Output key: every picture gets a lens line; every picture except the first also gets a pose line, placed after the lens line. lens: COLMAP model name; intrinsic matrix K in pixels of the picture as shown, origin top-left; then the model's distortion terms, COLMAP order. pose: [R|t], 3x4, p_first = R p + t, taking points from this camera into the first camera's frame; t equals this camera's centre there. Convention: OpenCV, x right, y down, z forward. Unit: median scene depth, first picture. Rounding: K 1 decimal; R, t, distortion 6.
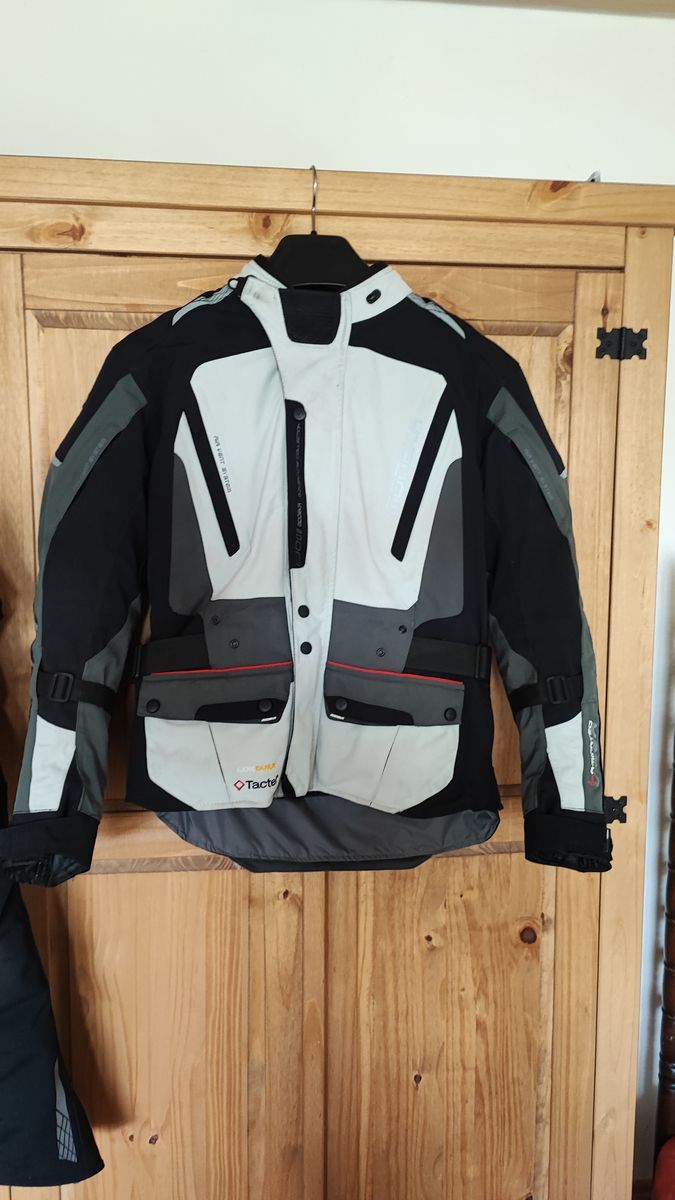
lens RADIAL K [[845.6, 0, 334.0], [0, 845.6, 598.2], [0, 0, 1]] dist [0.053451, -0.060637]
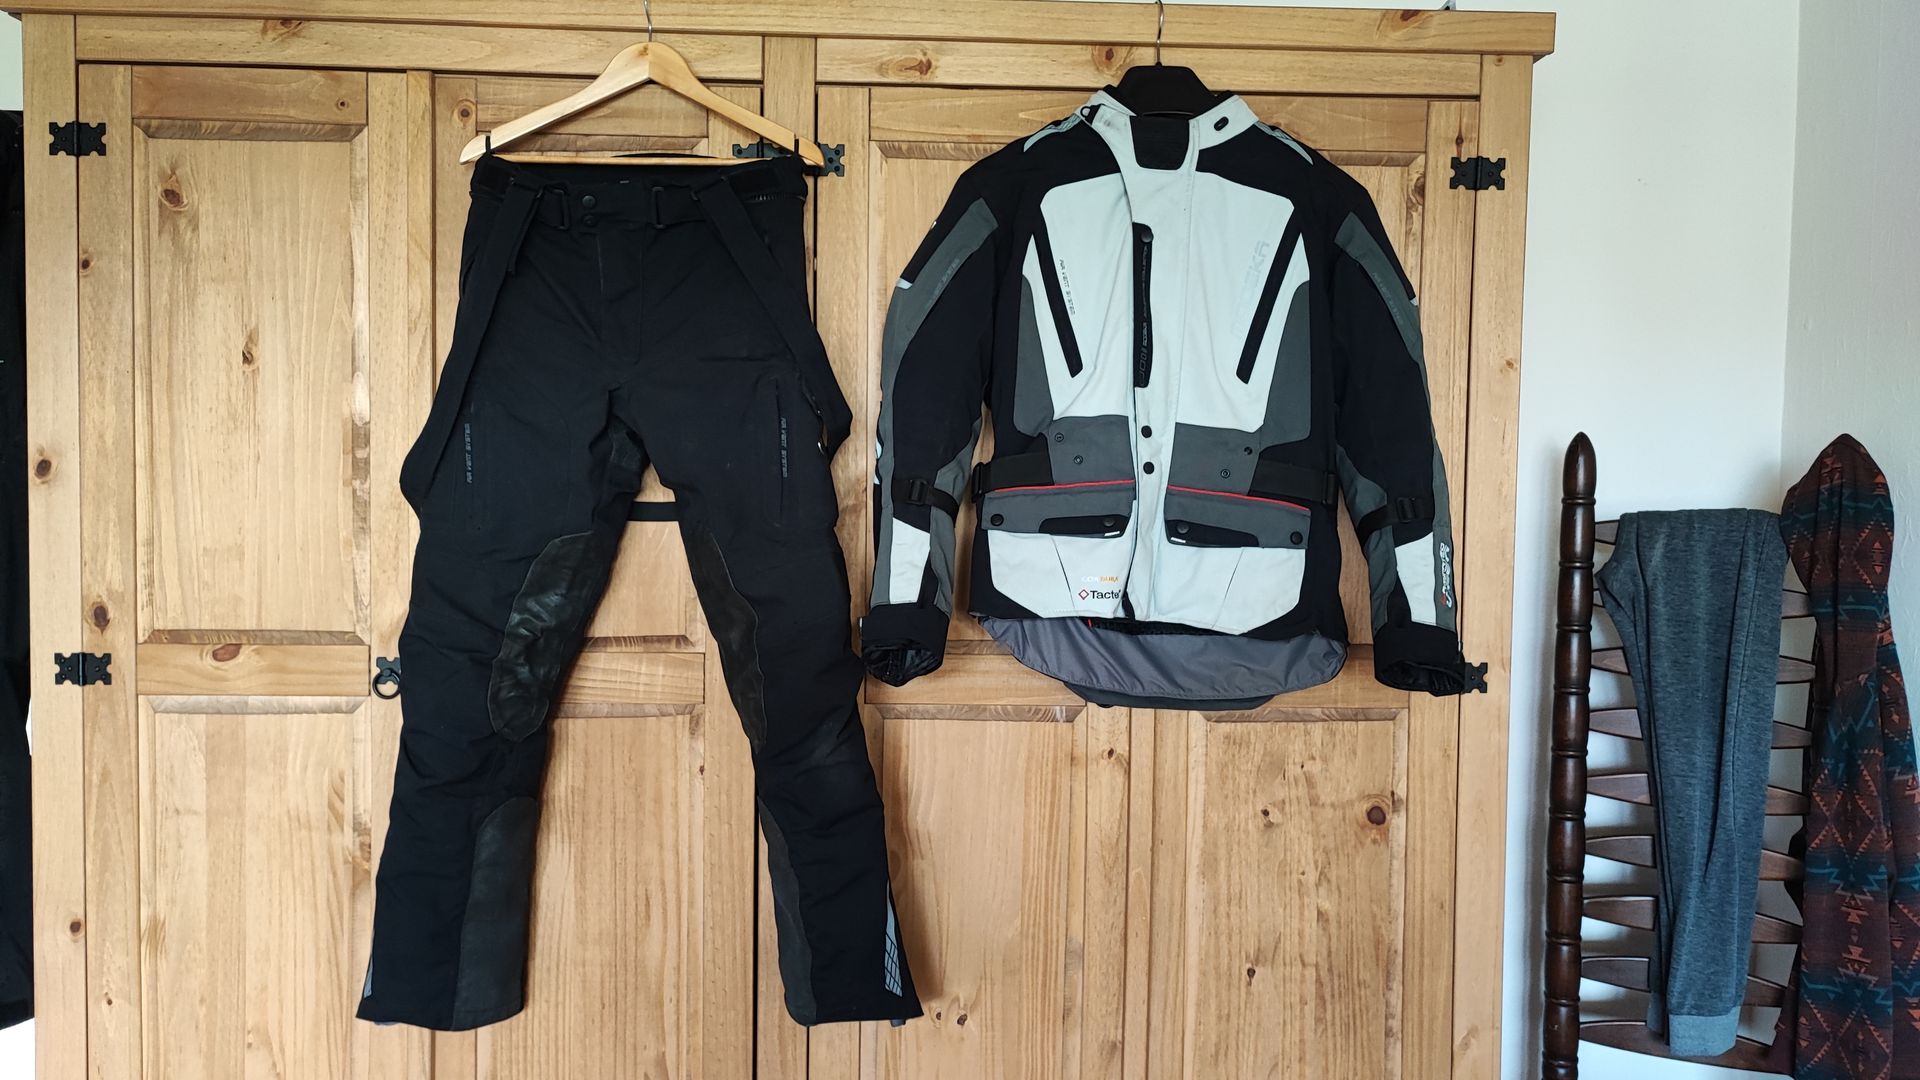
lens RADIAL K [[1349.7, 0, 954.7], [0, 1349.7, 544.8], [0, 0, 1]] dist [0.027539, 0.000145]
pose [[0.996968, 0.017238, -0.075876, -0.130250], [-0.022773, 0.997095, -0.072689, 0.253220], [0.074403, 0.074197, 0.994464, -0.553619]]
